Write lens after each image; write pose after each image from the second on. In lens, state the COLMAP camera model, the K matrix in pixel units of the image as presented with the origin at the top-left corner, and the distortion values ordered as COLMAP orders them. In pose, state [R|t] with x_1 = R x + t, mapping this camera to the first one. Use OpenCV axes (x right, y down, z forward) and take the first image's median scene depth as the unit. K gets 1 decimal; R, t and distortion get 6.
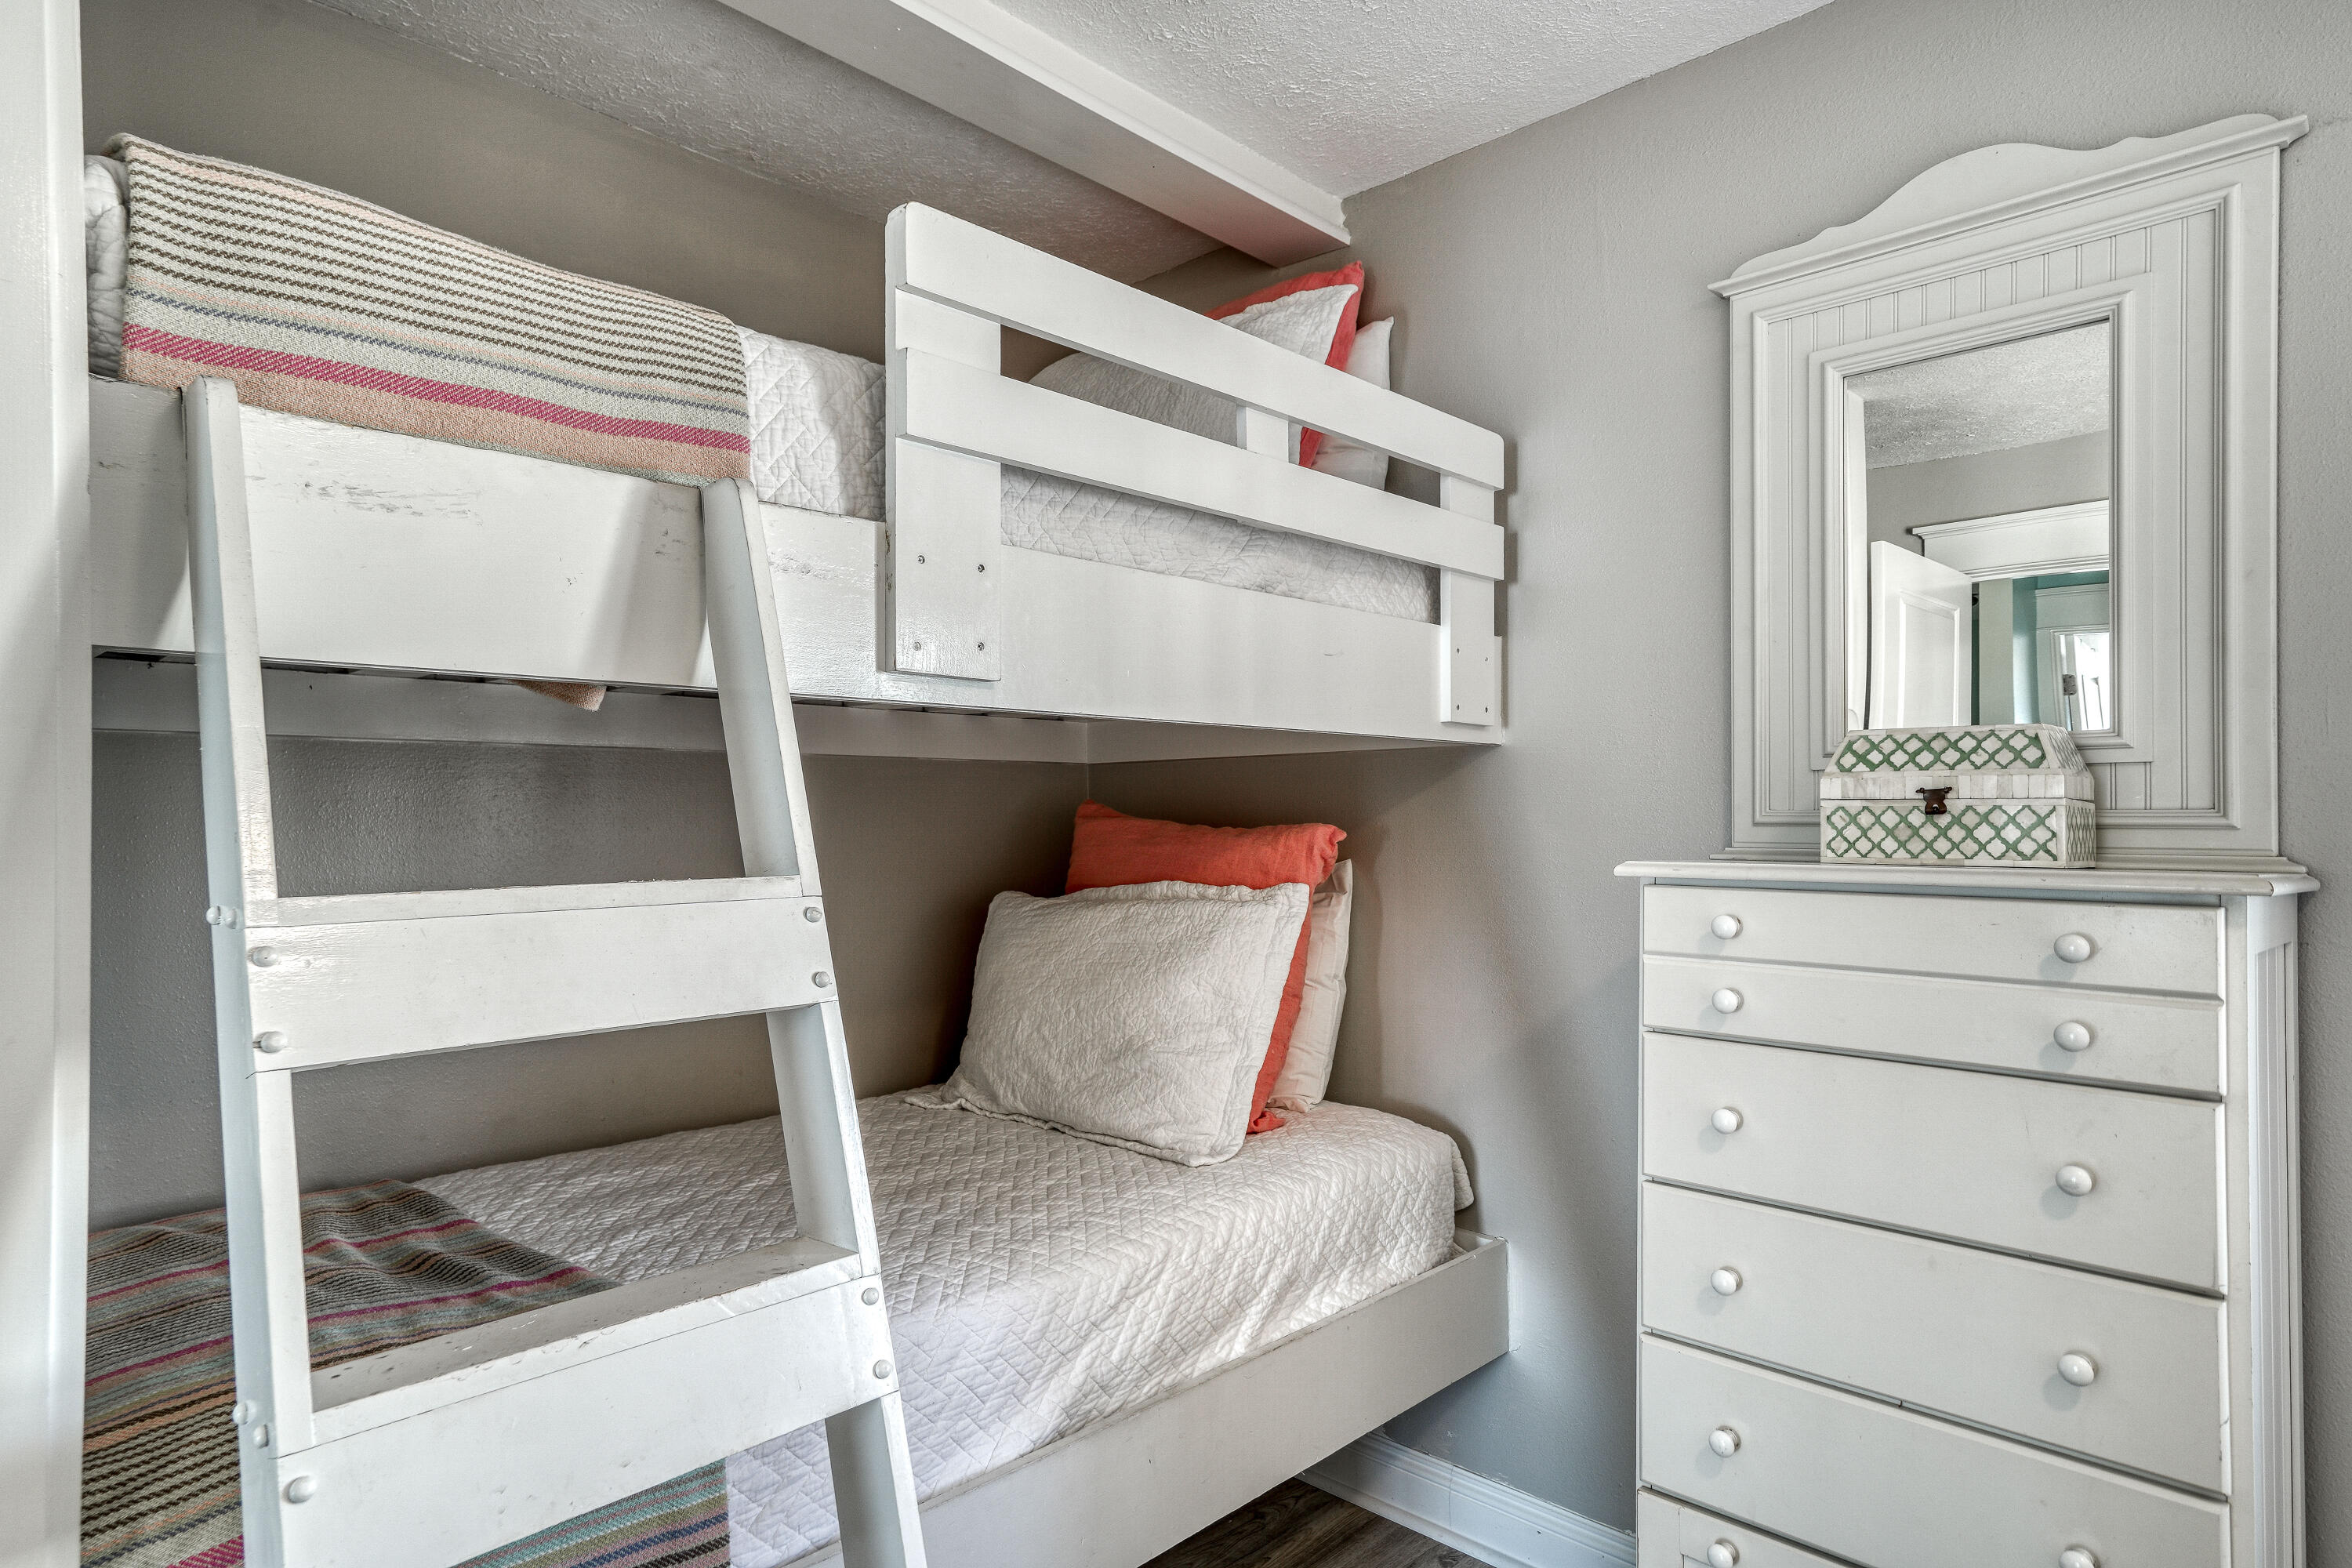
lens RADIAL K [[1353.9, 0, 1234.3], [0, 1353.9, 818.4], [0, 0, 1]] dist [0.000191, 0.026835]
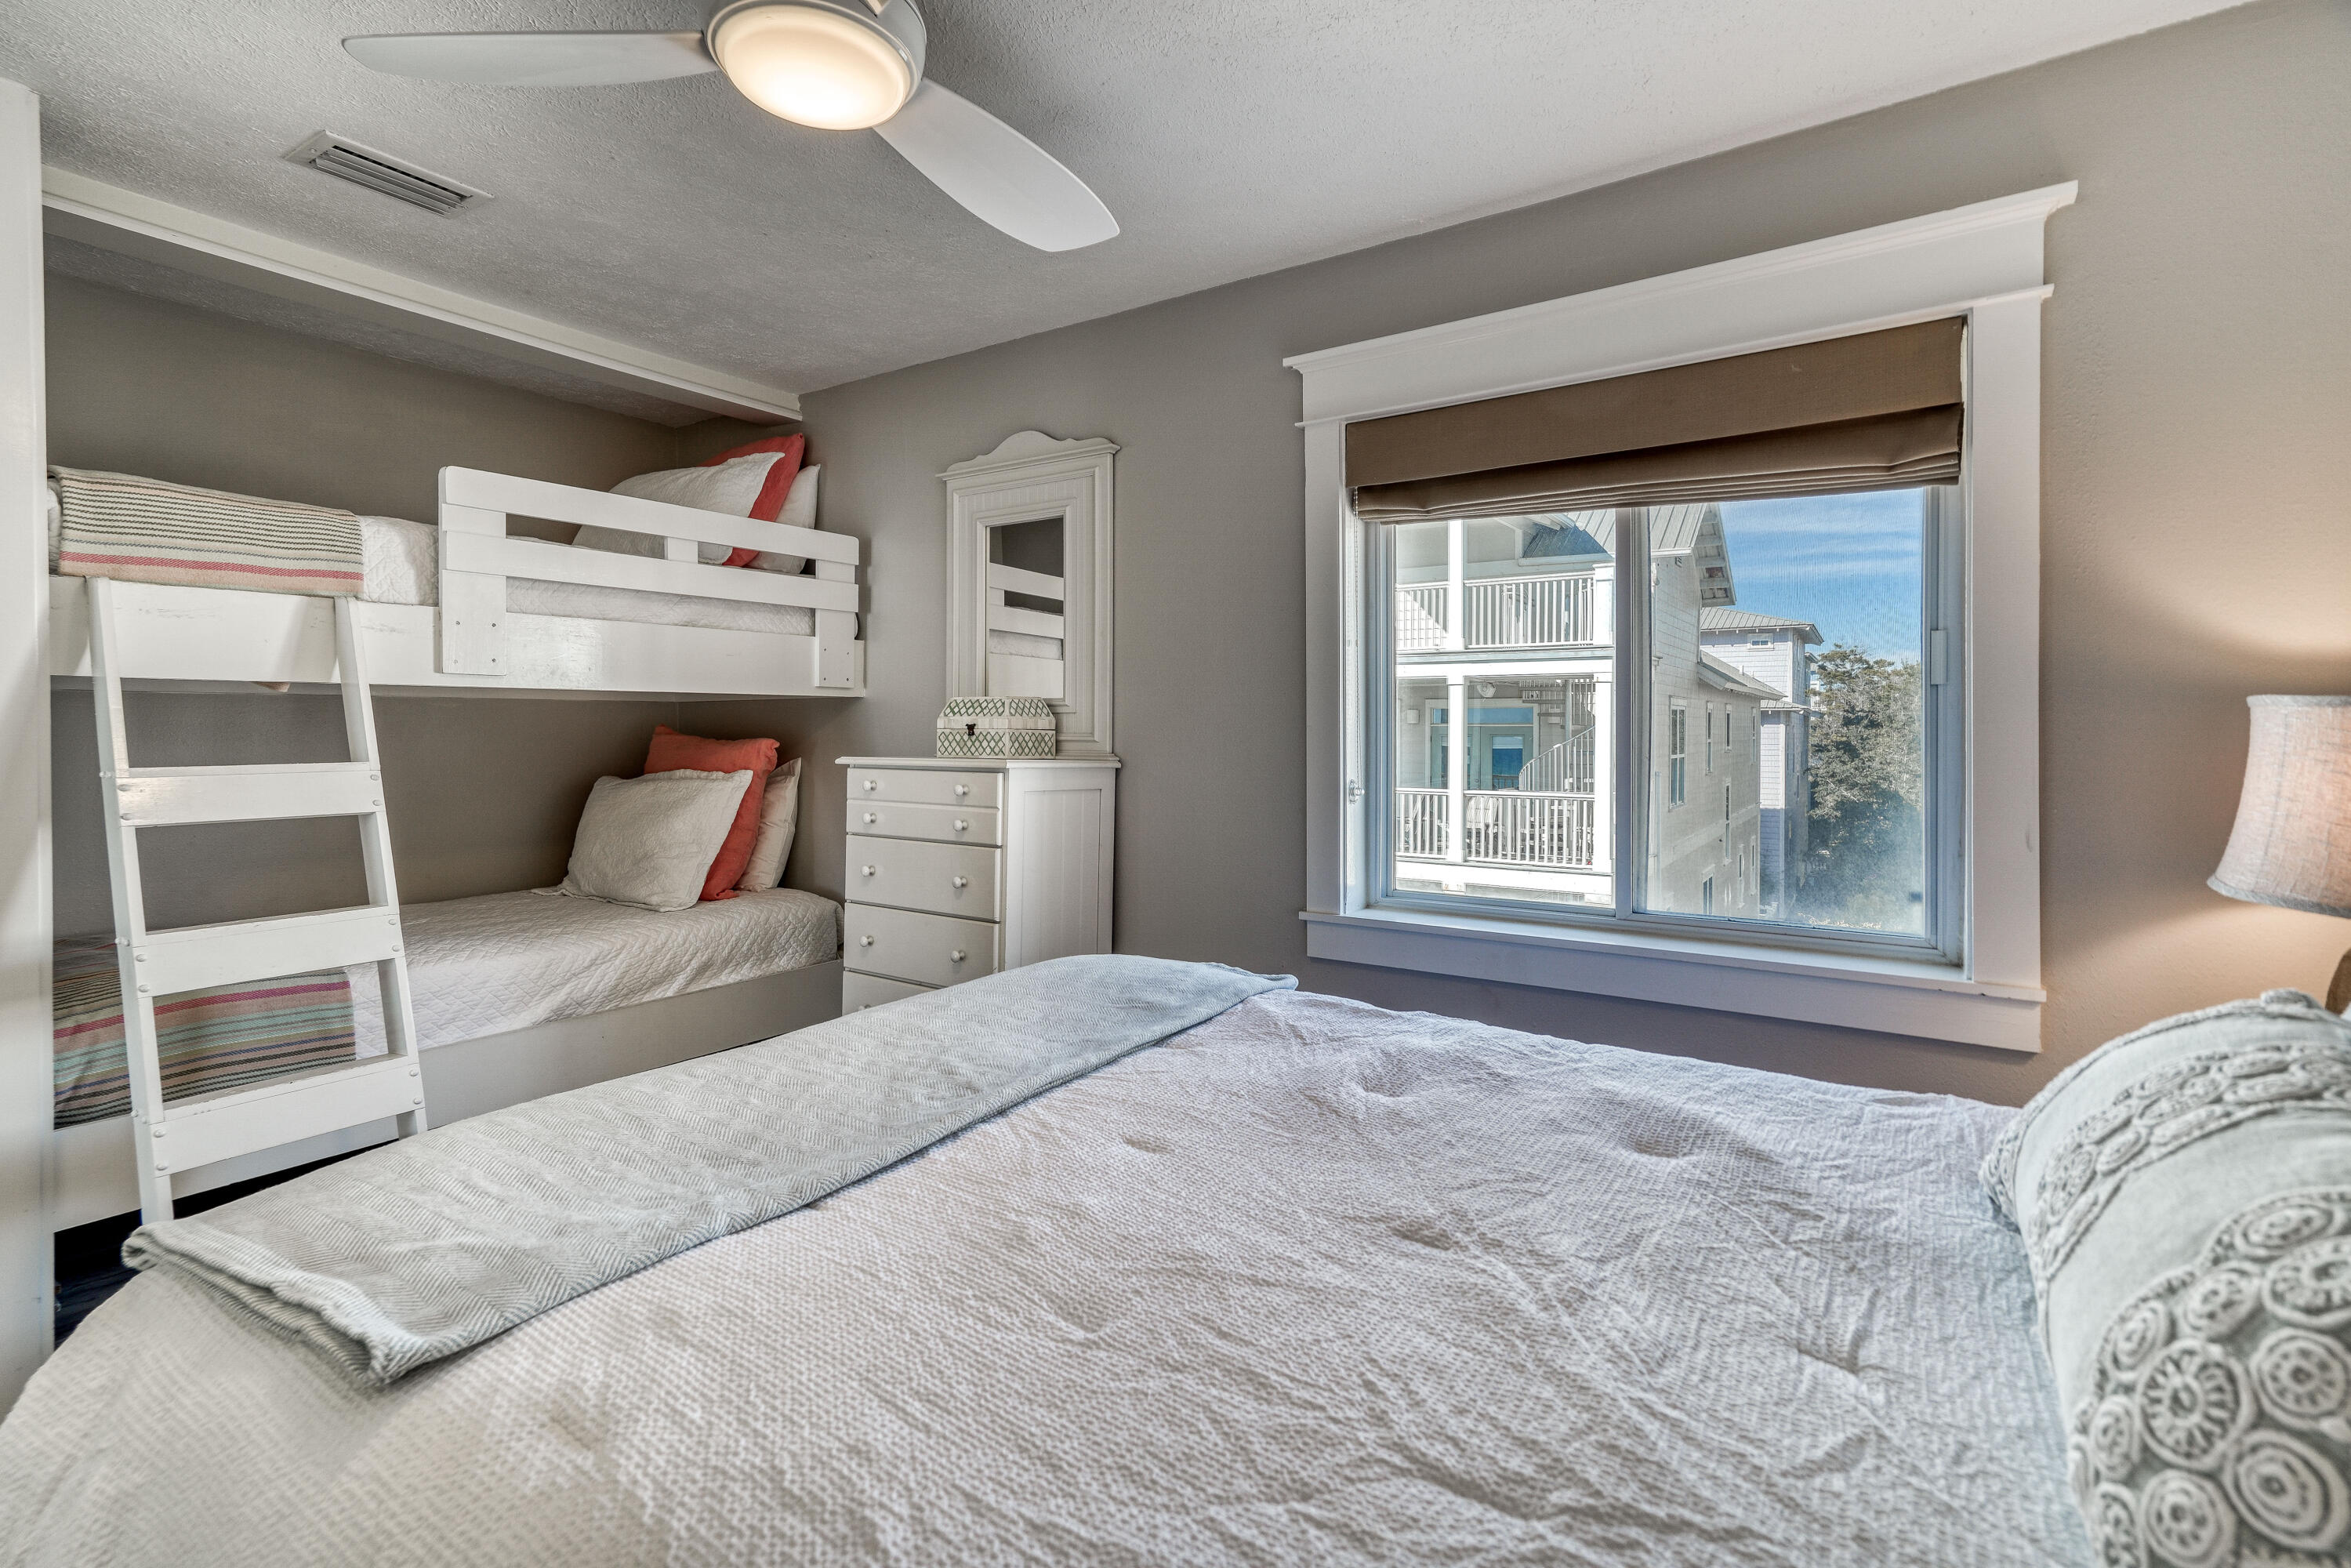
lens RADIAL K [[1068.3, 0, 1174.5], [0, 1068.3, 742.7], [0, 0, 1]] dist [-0.001488, 0.013140]
pose [[0.987183, 0.000392, 0.159590, 0.565258], [-0.002166, 0.999938, 0.010946, -0.011220], [-0.159576, -0.011151, 0.987123, -0.812524]]
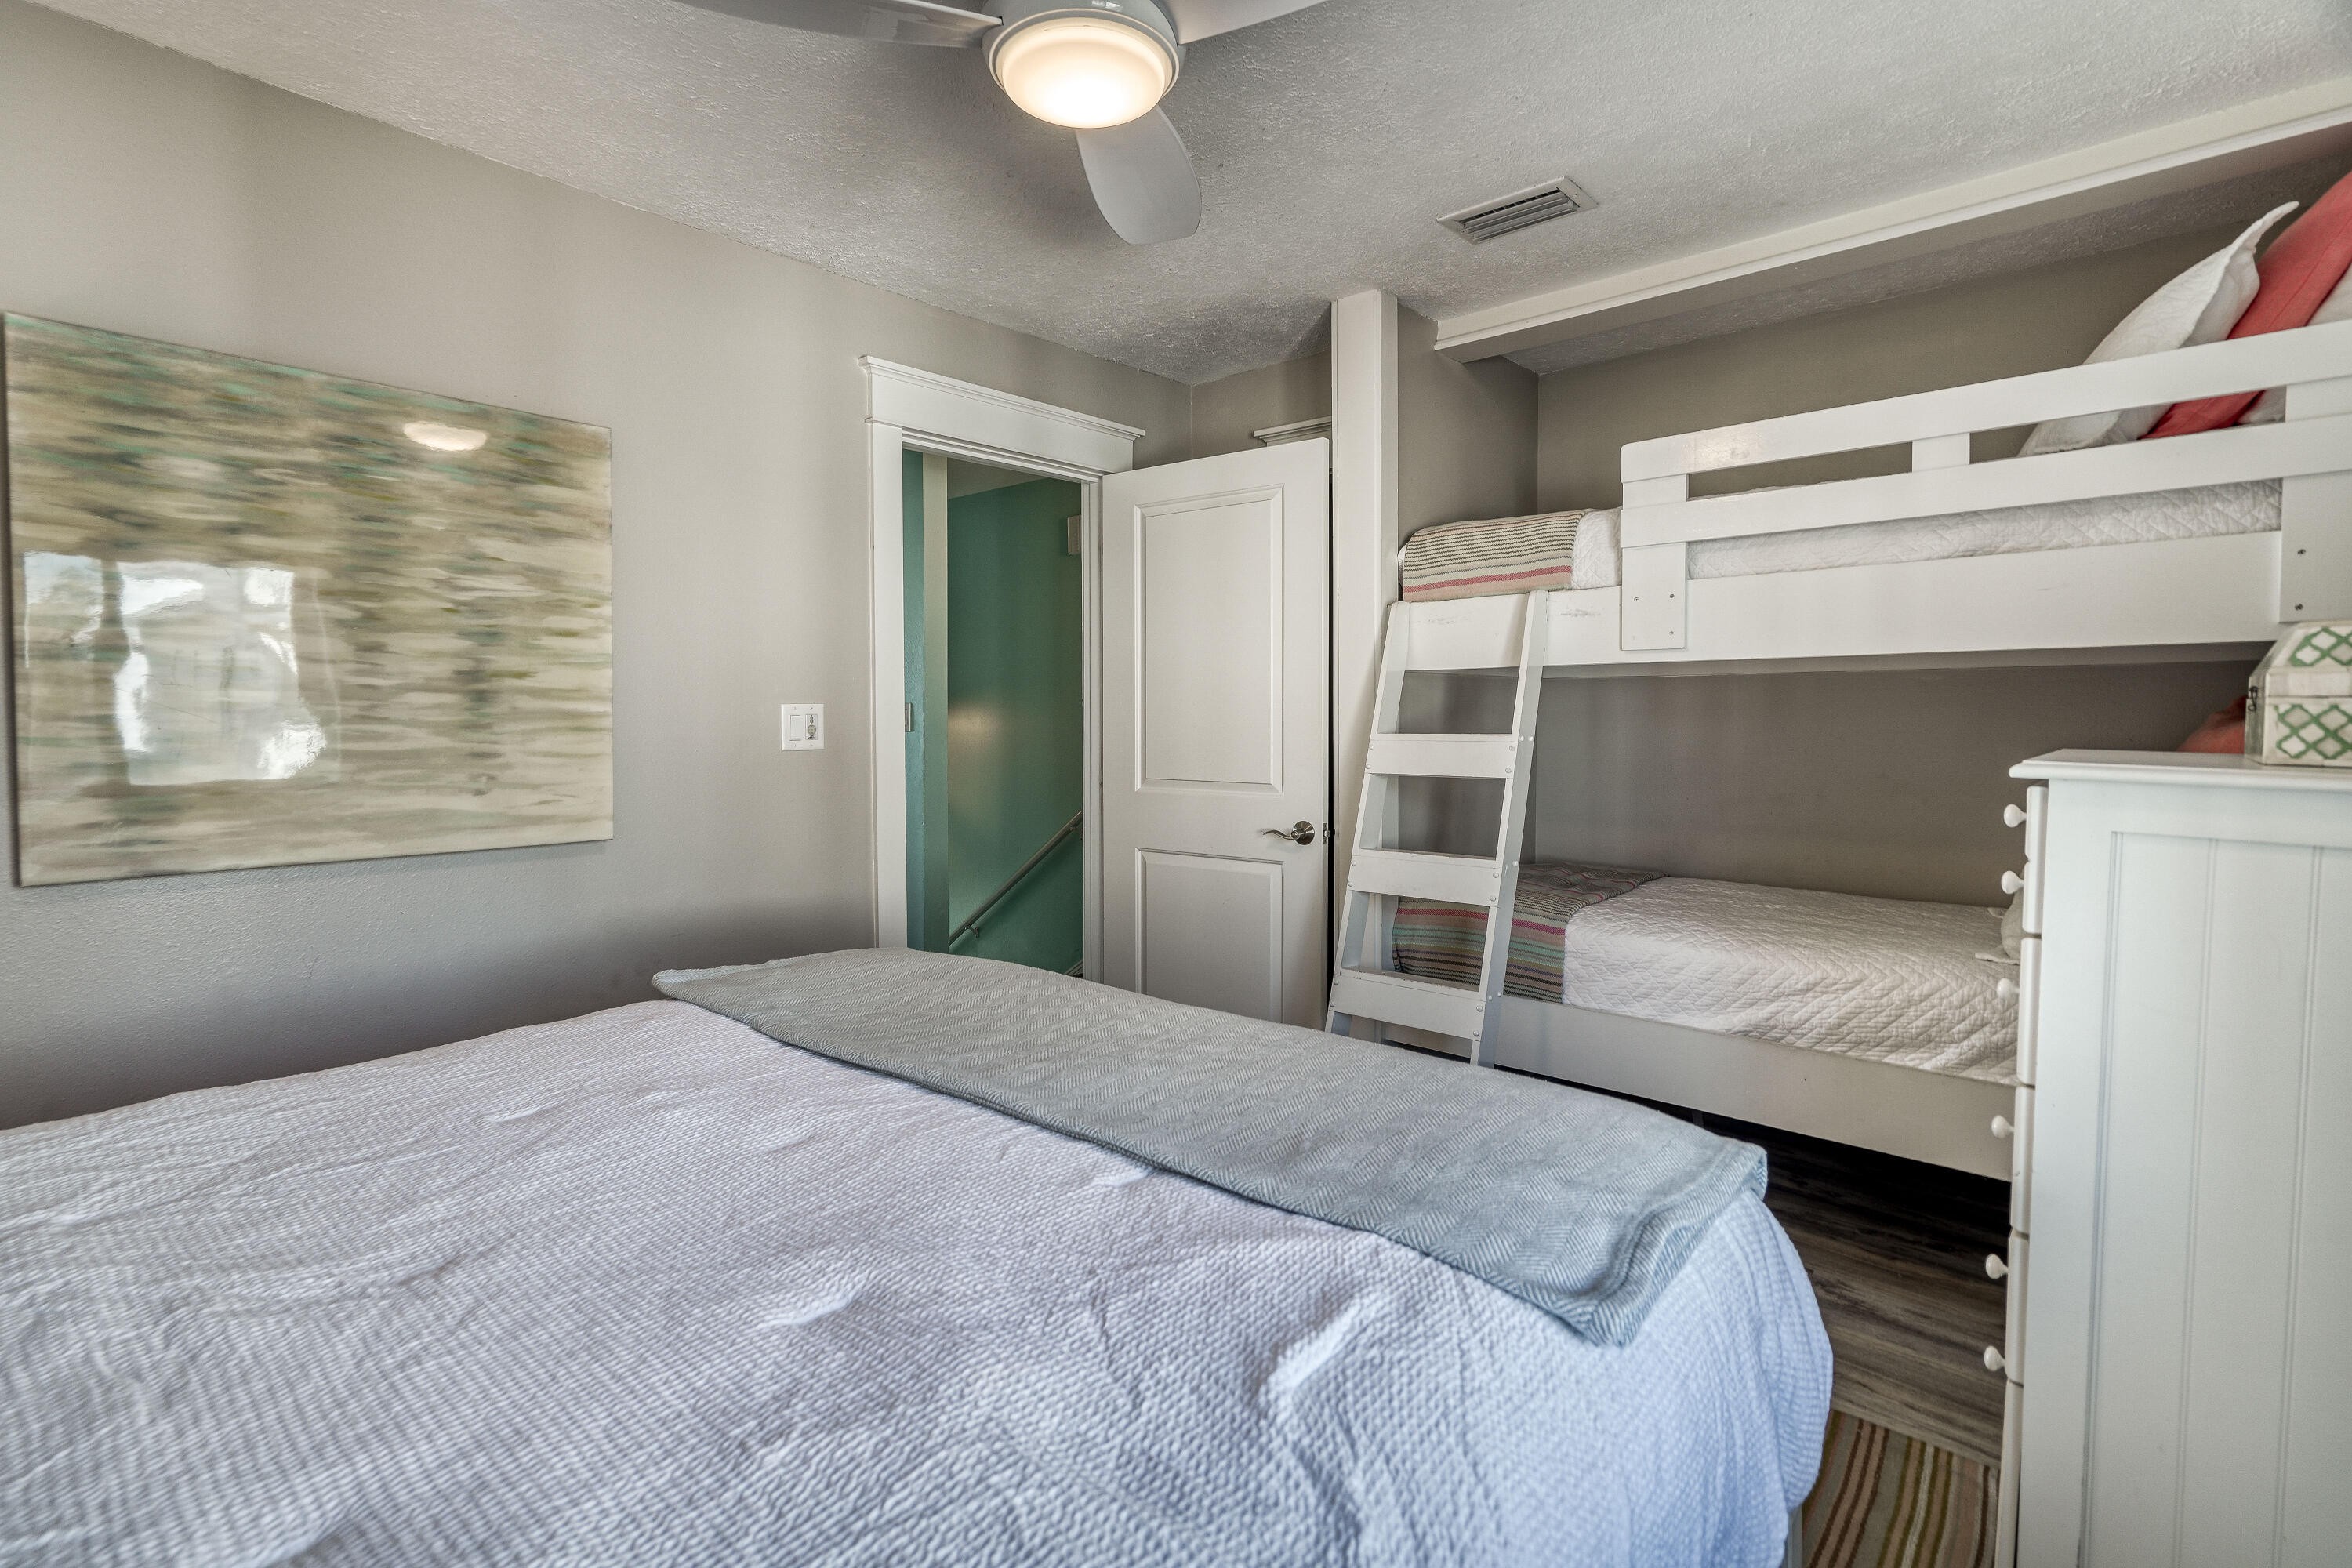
lens RADIAL K [[1112.2, 0, 1146.0], [0, 1112.2, 753.6], [0, 0, 1]] dist [0.004952, 0.001616]
pose [[0.007755, 0.039458, -0.999191, 1.377744], [0.002202, 0.999218, 0.039476, -0.007947], [0.999968, -0.002507, 0.007662, 0.140720]]
